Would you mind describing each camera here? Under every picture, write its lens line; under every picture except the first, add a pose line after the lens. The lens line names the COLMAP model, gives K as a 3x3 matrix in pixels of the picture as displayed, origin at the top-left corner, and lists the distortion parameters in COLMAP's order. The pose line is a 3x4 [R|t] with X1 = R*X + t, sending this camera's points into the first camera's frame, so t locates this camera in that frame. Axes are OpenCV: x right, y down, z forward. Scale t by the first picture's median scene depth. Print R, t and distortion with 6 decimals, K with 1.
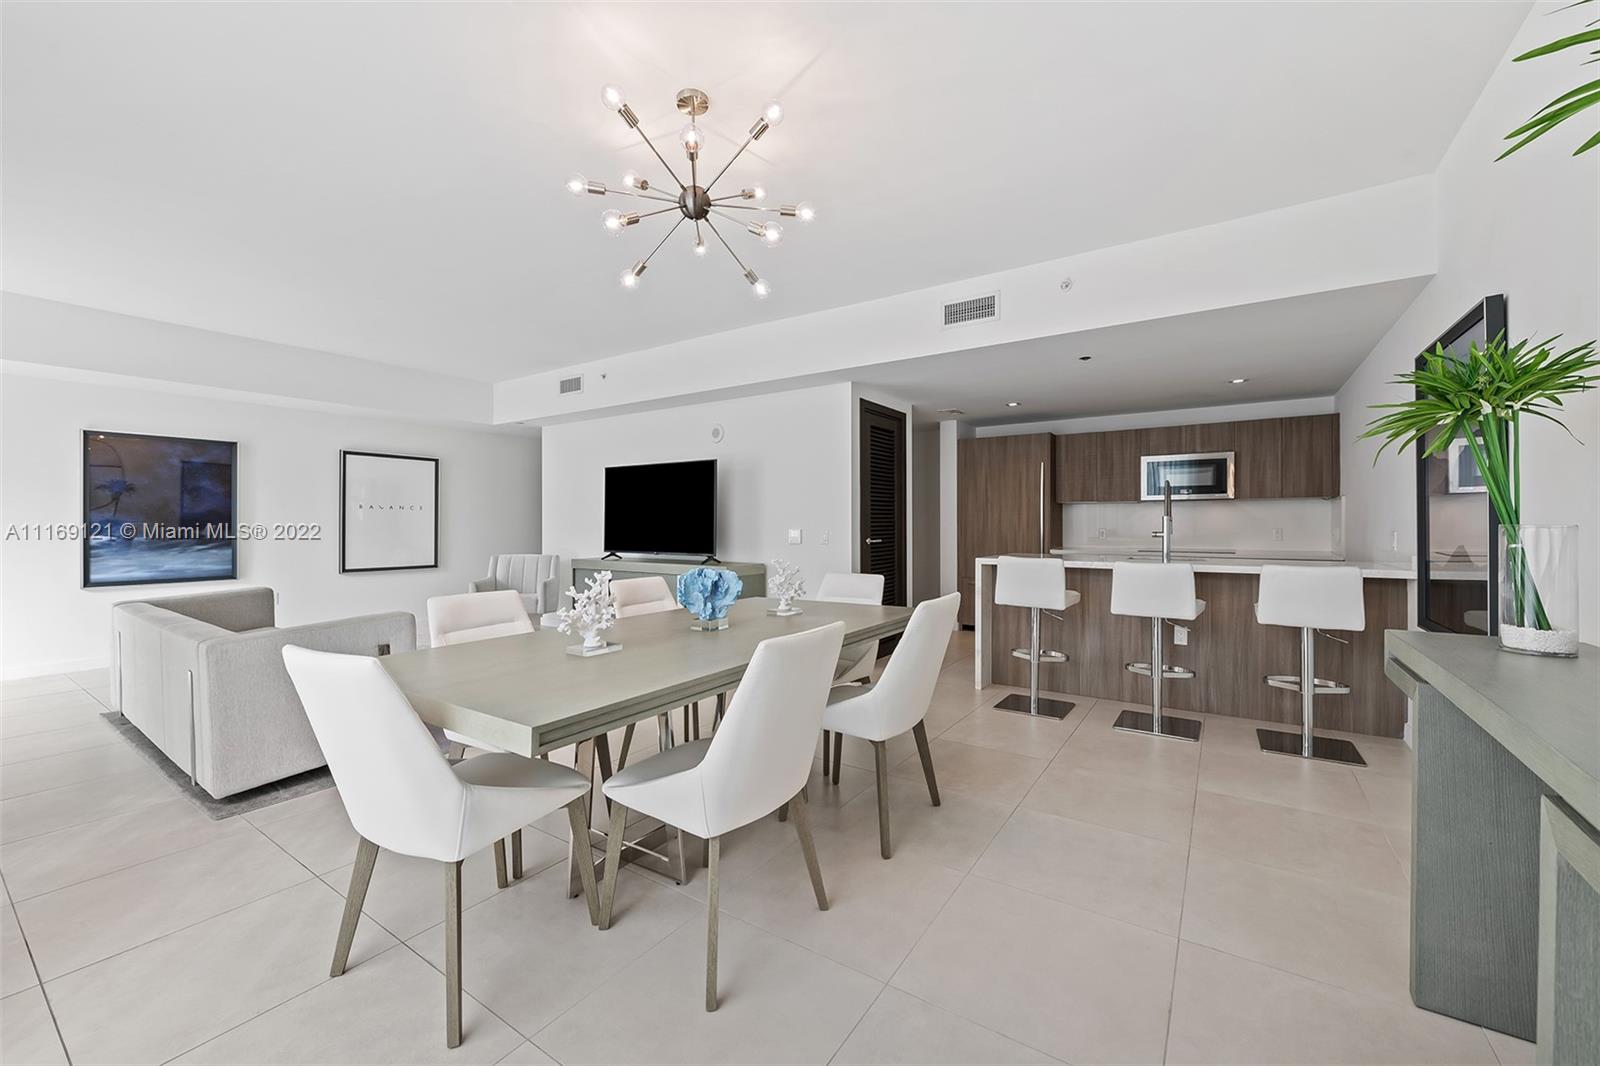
lens RADIAL K [[632.8, 0, 800.0], [0, 632.8, 533.0], [0, 0, 1]] dist [0.000070, -0.000113]
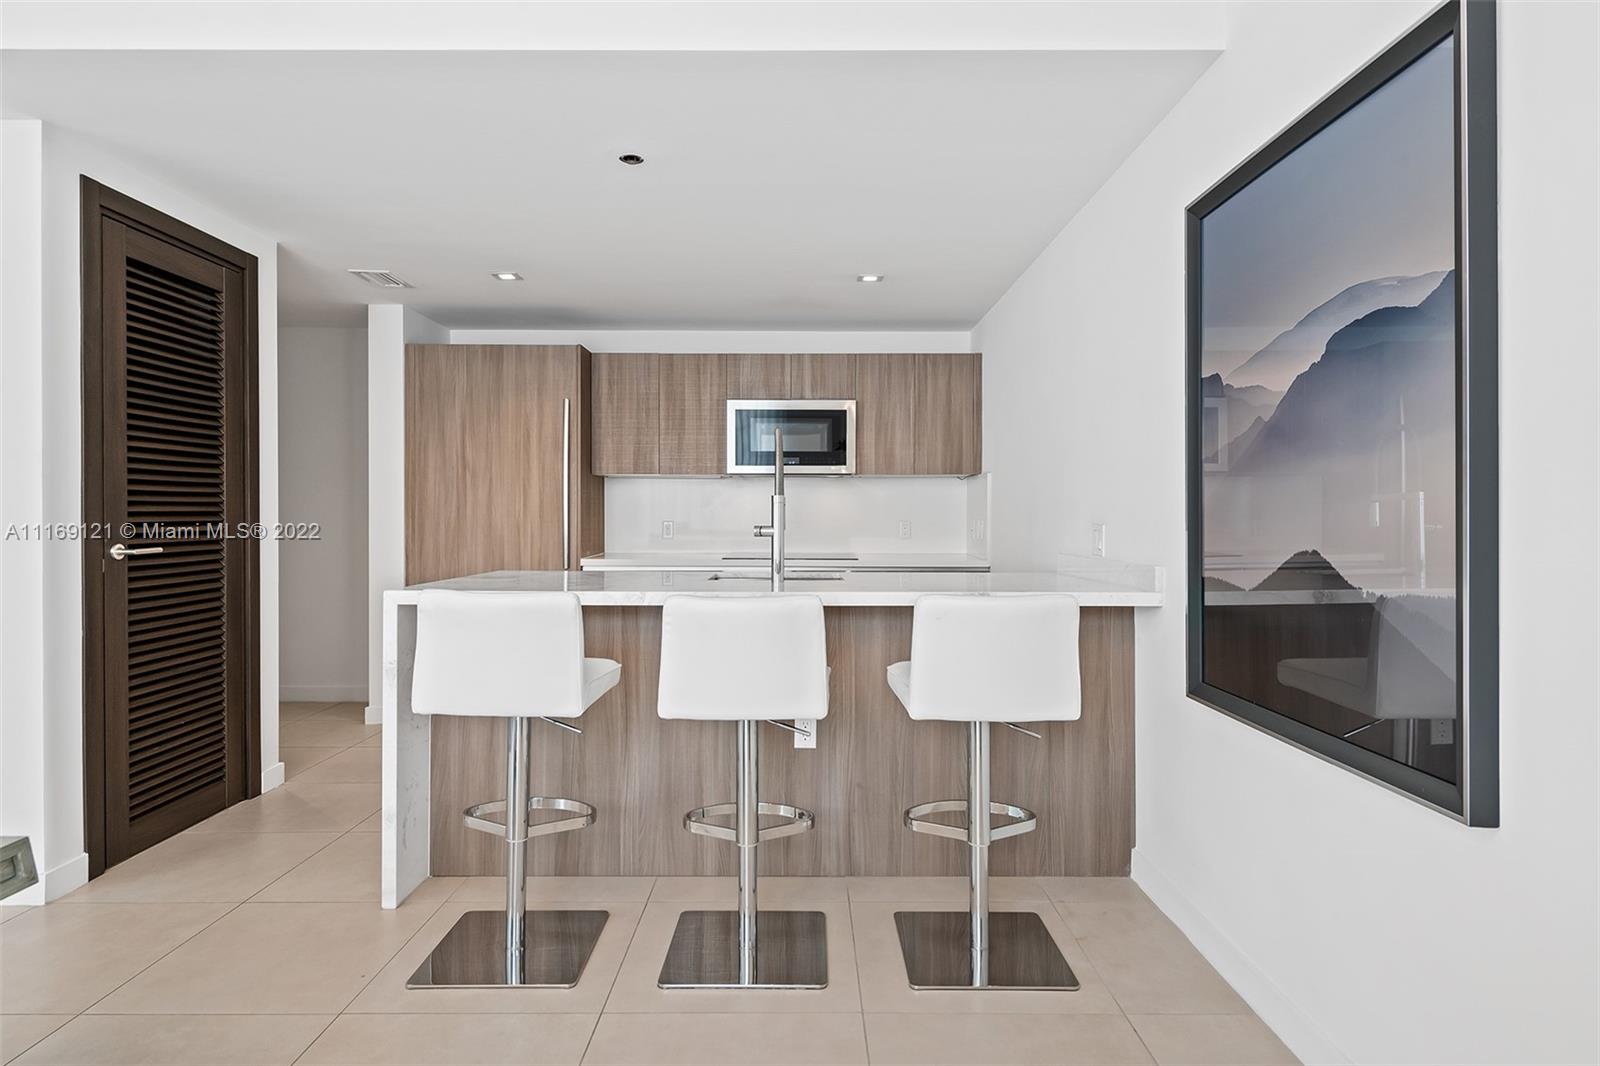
lens RADIAL K [[885.6, 0, 801.3], [0, 885.6, 521.4], [0, 0, 1]] dist [-0.000210, 0.000158]
pose [[0.830657, 0.000470, 0.556785, 0.143070], [0.002916, 0.999982, -0.005195, -0.001627], [-0.556778, 0.005939, 0.830640, 0.289348]]
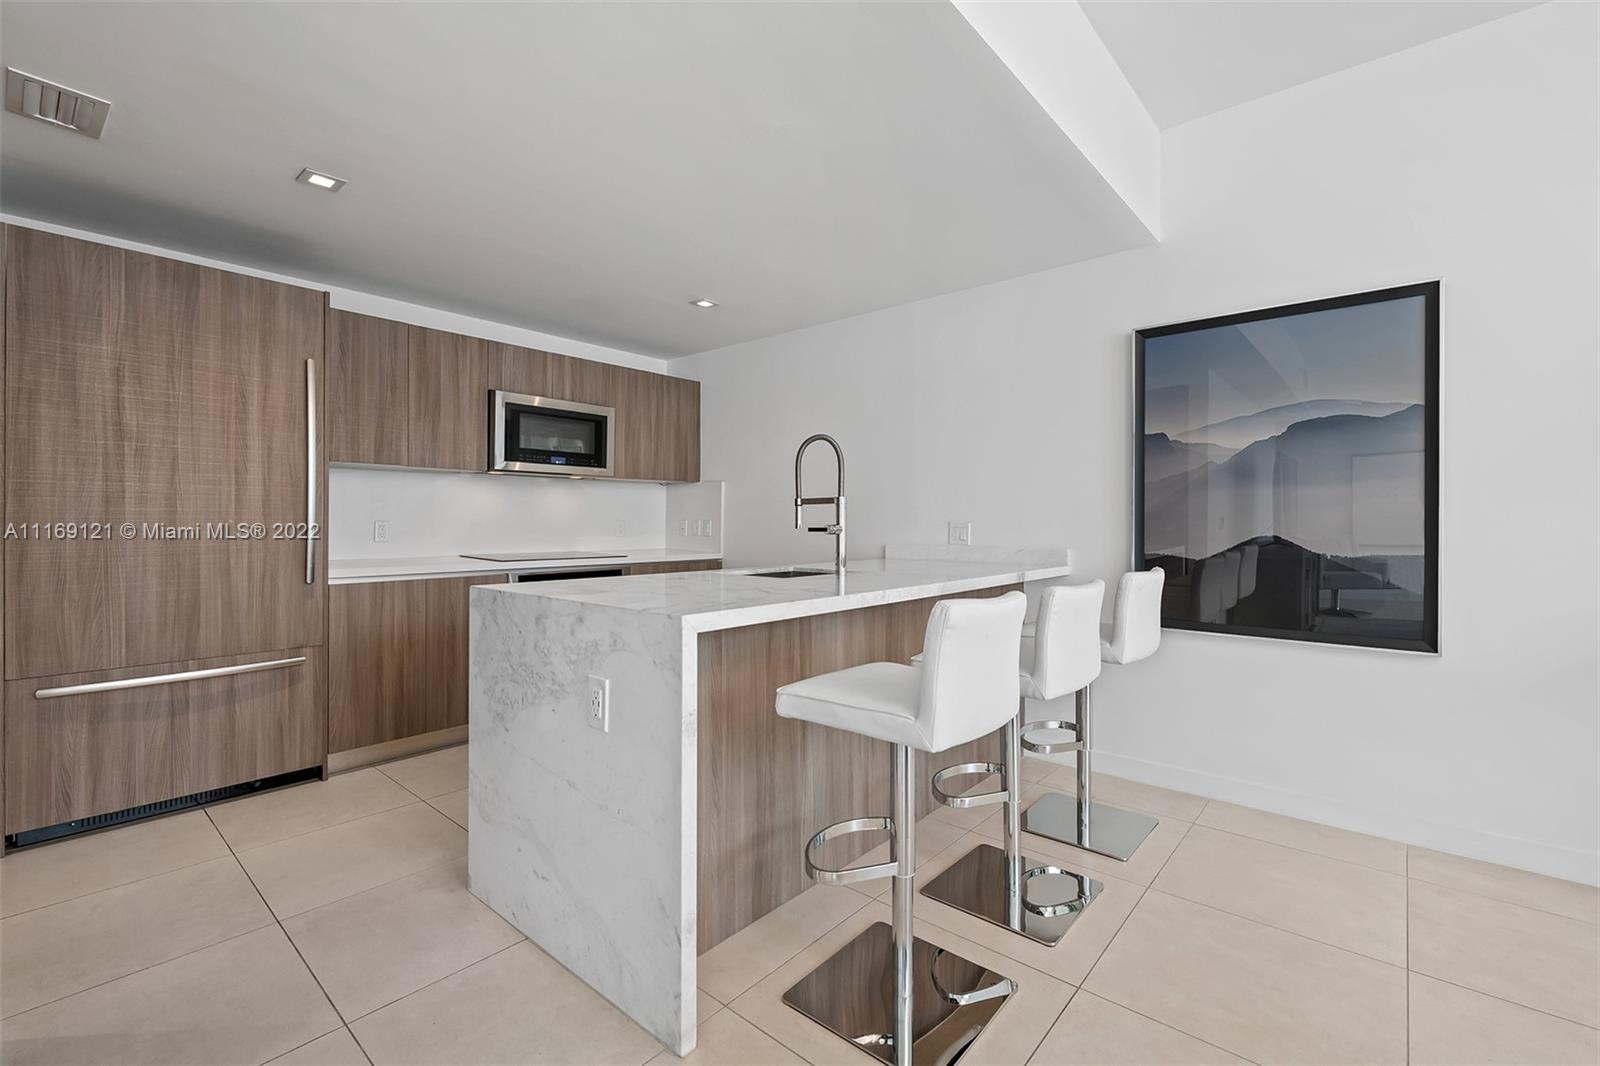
lens RADIAL K [[691.5, 0, 802.6], [0, 691.5, 522.1], [0, 0, 1]] dist [-0.000714, -0.000032]
pose [[0.122289, -0.000881, 0.992494, -0.028939], [0.007019, 0.999975, 0.000023, -0.003497], [-0.992470, 0.006963, 0.122293, 0.707739]]
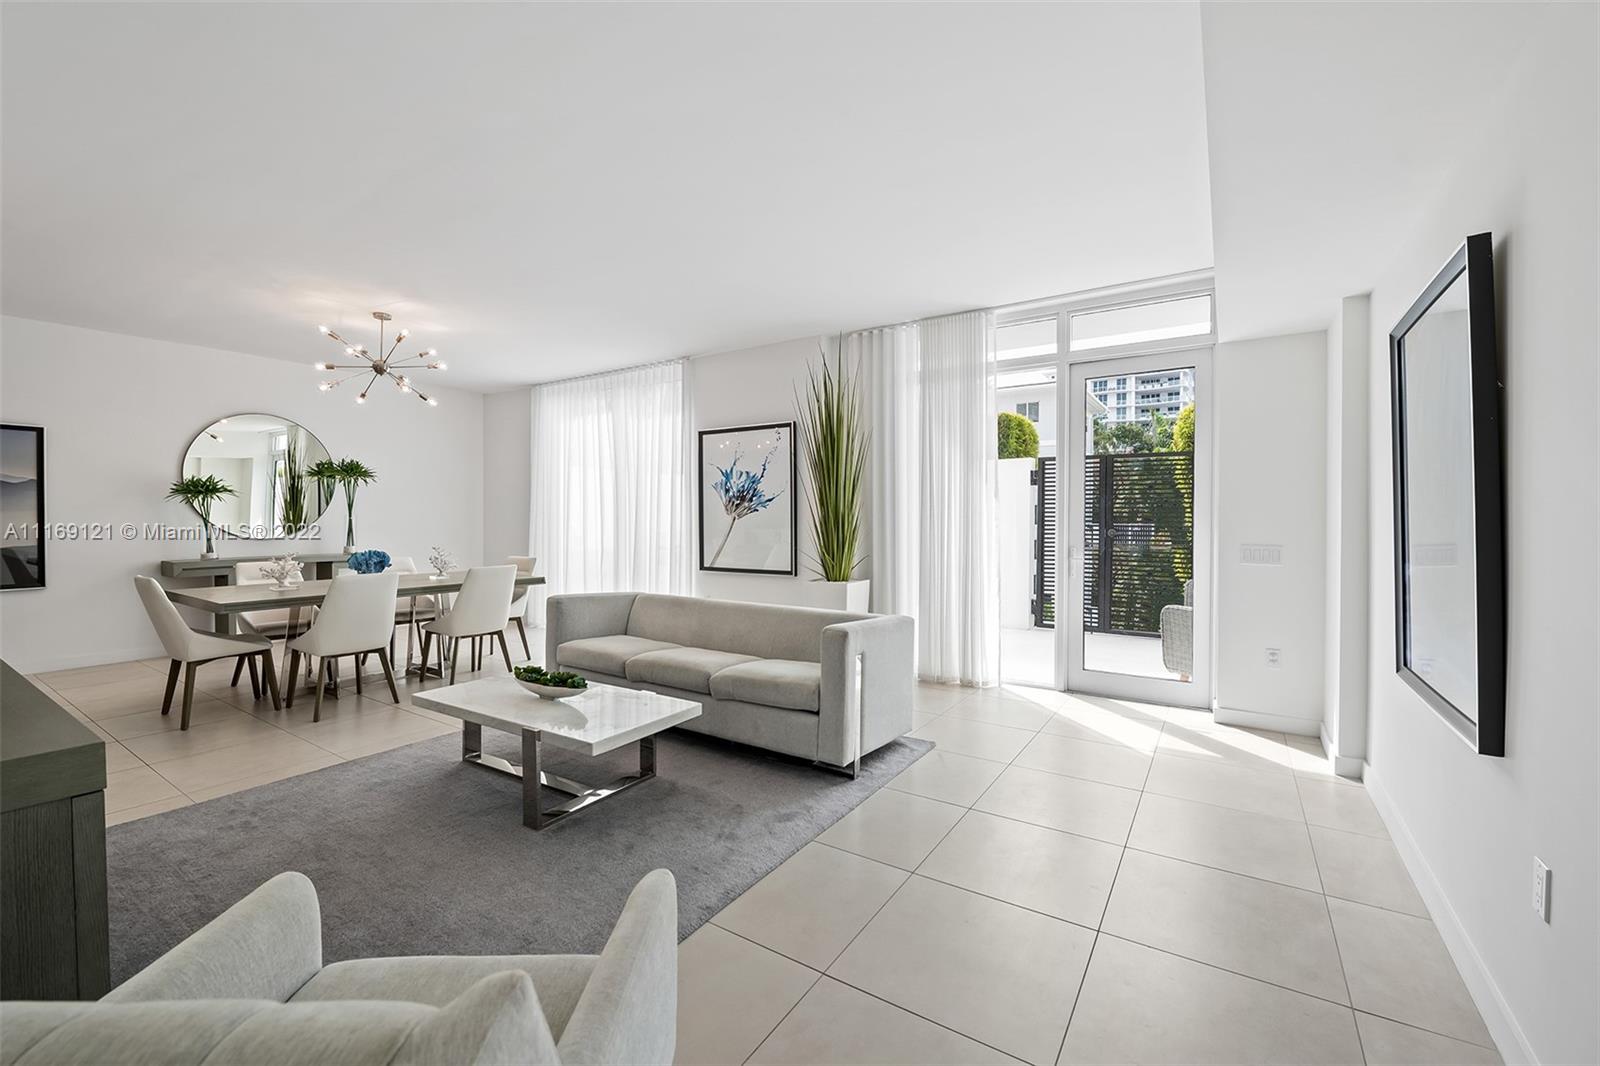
lens RADIAL K [[661.7, 0, 801.7], [0, 661.7, 526.2], [0, 0, 1]] dist [-0.000367, -0.000013]
pose [[-0.999883, 0.000126, -0.015313, -0.603124], [-0.000194, 0.999782, 0.020891, -0.026417], [0.015312, 0.020891, -0.999664, 1.308124]]
